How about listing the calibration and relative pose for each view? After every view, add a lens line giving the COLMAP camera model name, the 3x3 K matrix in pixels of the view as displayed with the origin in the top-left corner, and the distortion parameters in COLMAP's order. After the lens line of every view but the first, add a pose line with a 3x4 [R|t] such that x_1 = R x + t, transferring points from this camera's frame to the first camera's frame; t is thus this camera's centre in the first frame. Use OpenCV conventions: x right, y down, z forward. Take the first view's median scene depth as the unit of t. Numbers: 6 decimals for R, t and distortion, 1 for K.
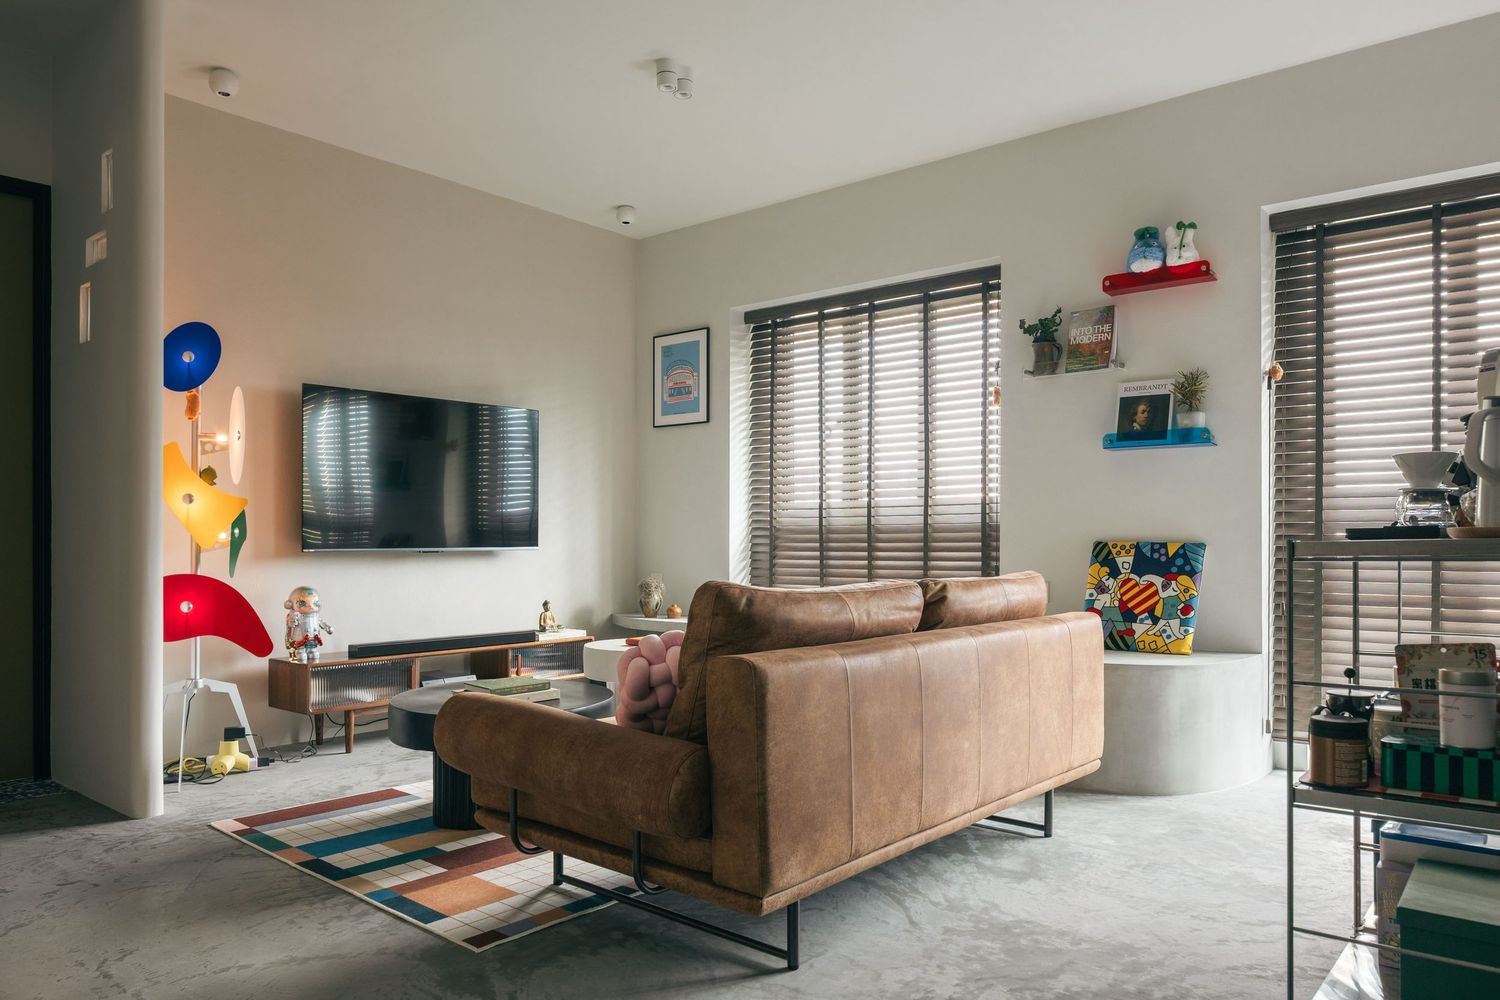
lens RADIAL K [[1024.9, 0, 750.0], [0, 1024.9, 500.0], [0, 0, 1]] dist [-0.003788, -0.001528]
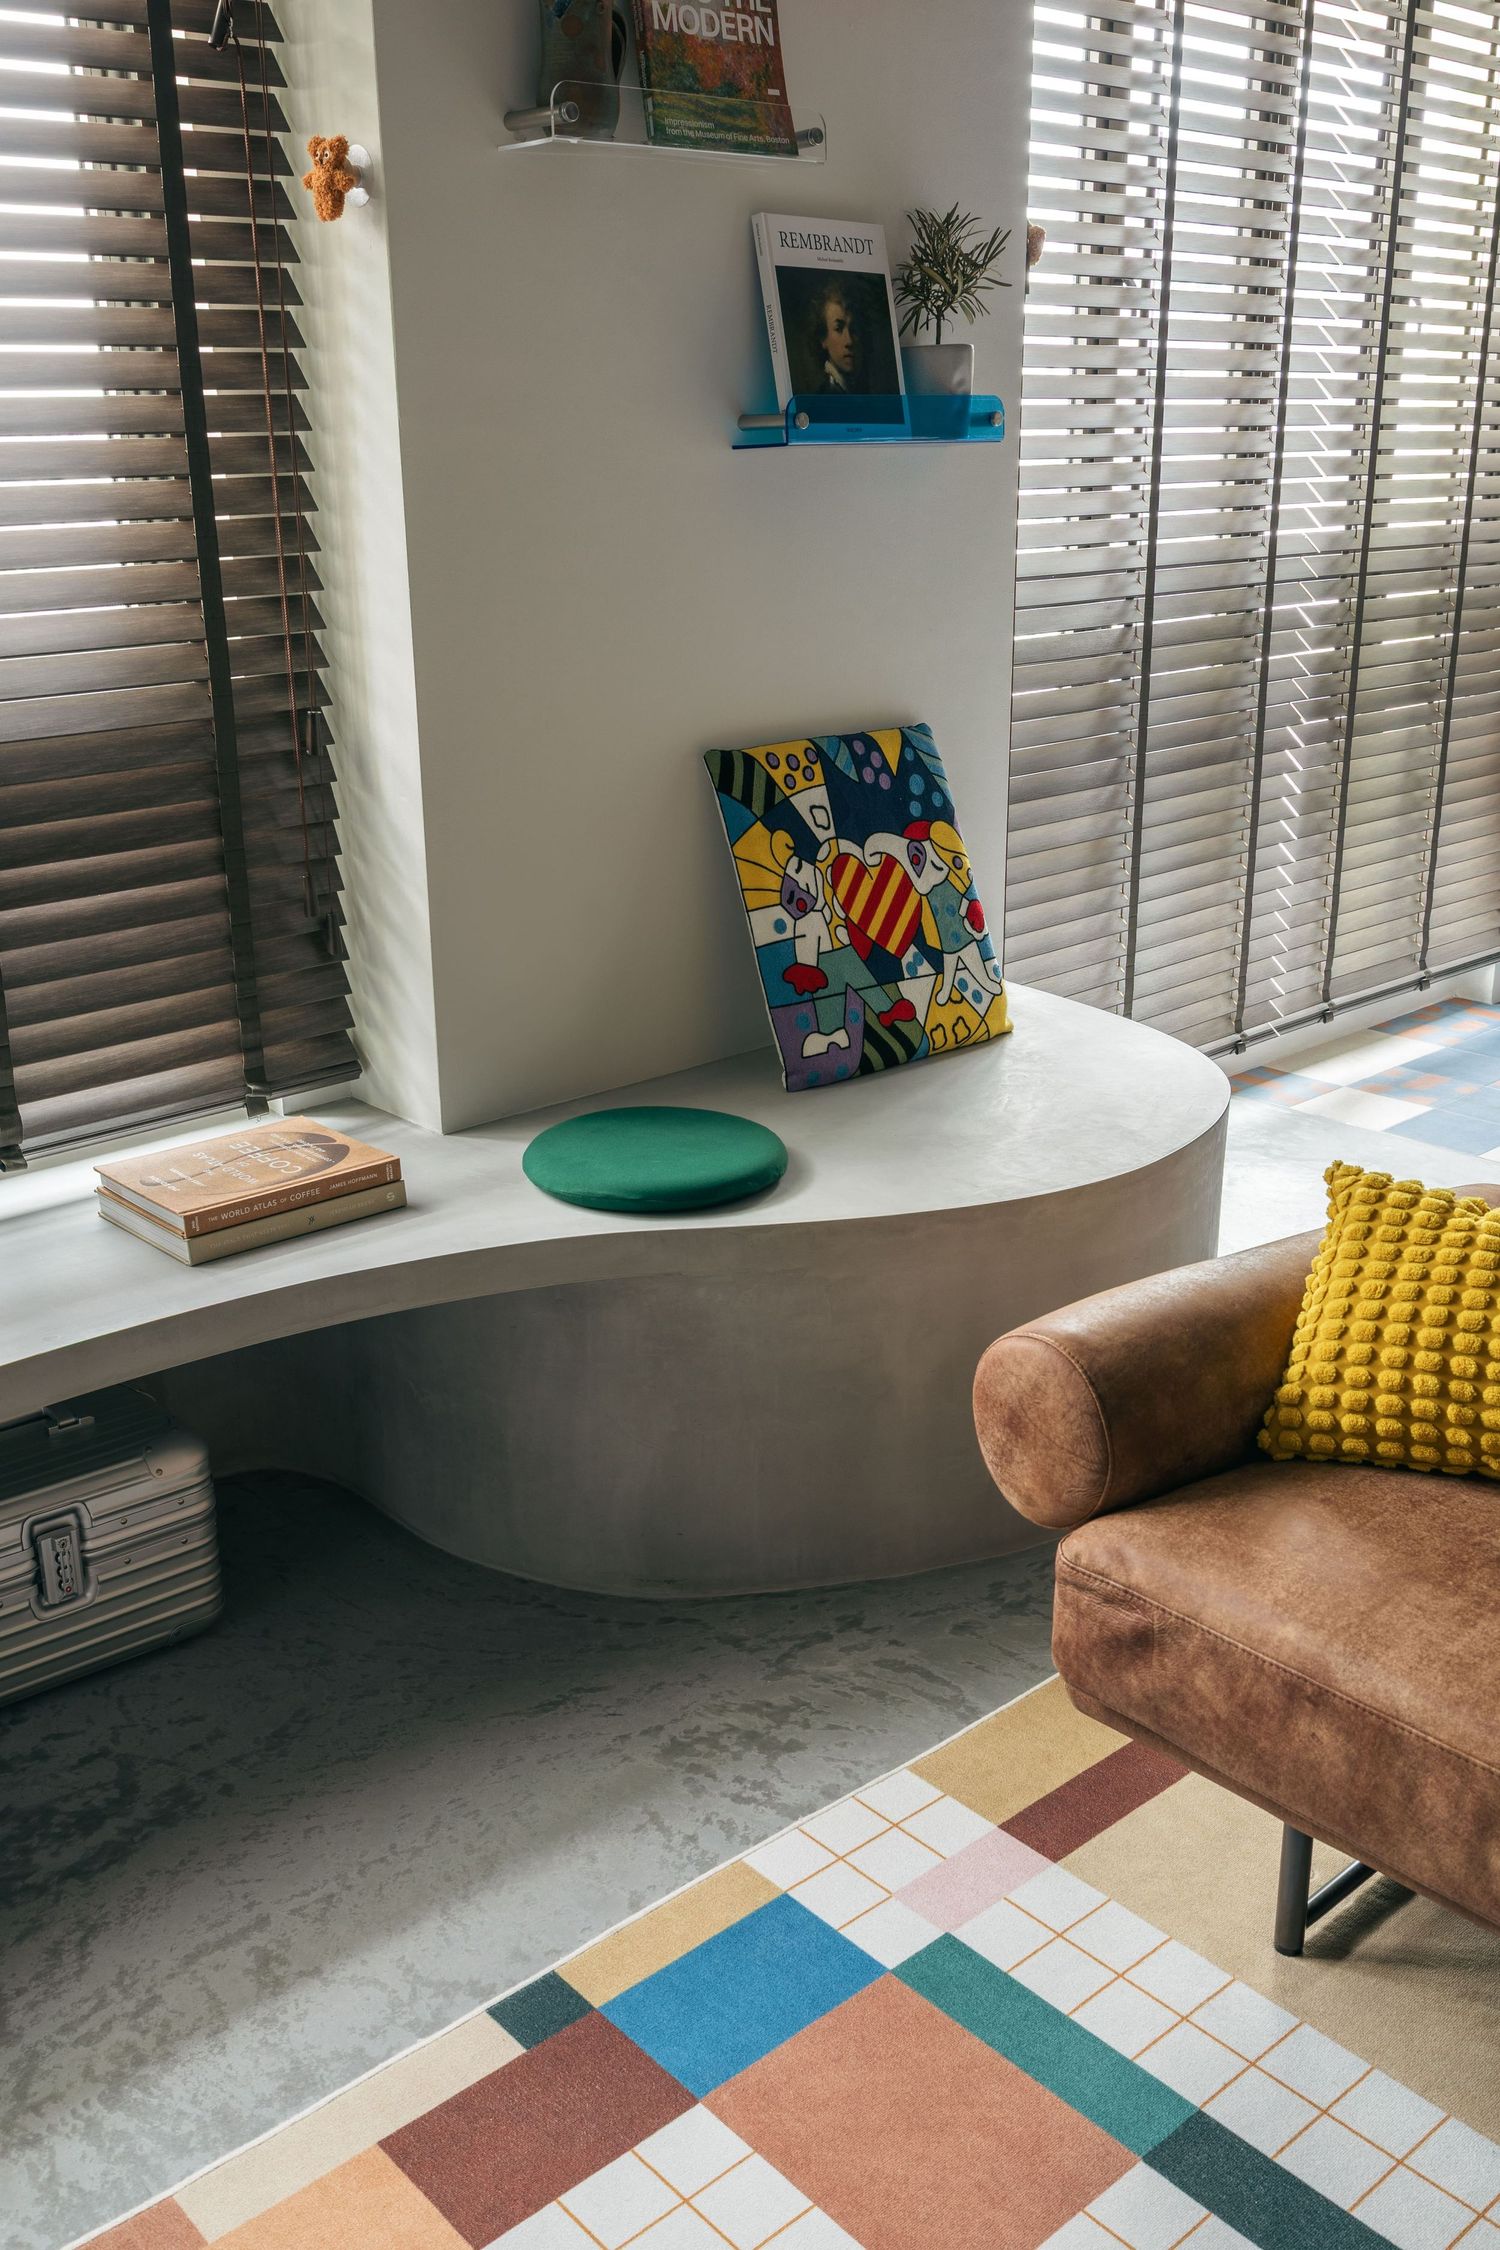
lens RADIAL K [[2012.8, 0, 748.1], [0, 2012.8, 1085.3], [0, 0, 1]] dist [-0.002956, 0.010451]
pose [[0.140388, -0.297147, 0.944455, -0.281237], [-0.022609, 0.952691, 0.303099, -0.050876], [-0.989838, -0.063905, 0.127028, 0.944160]]
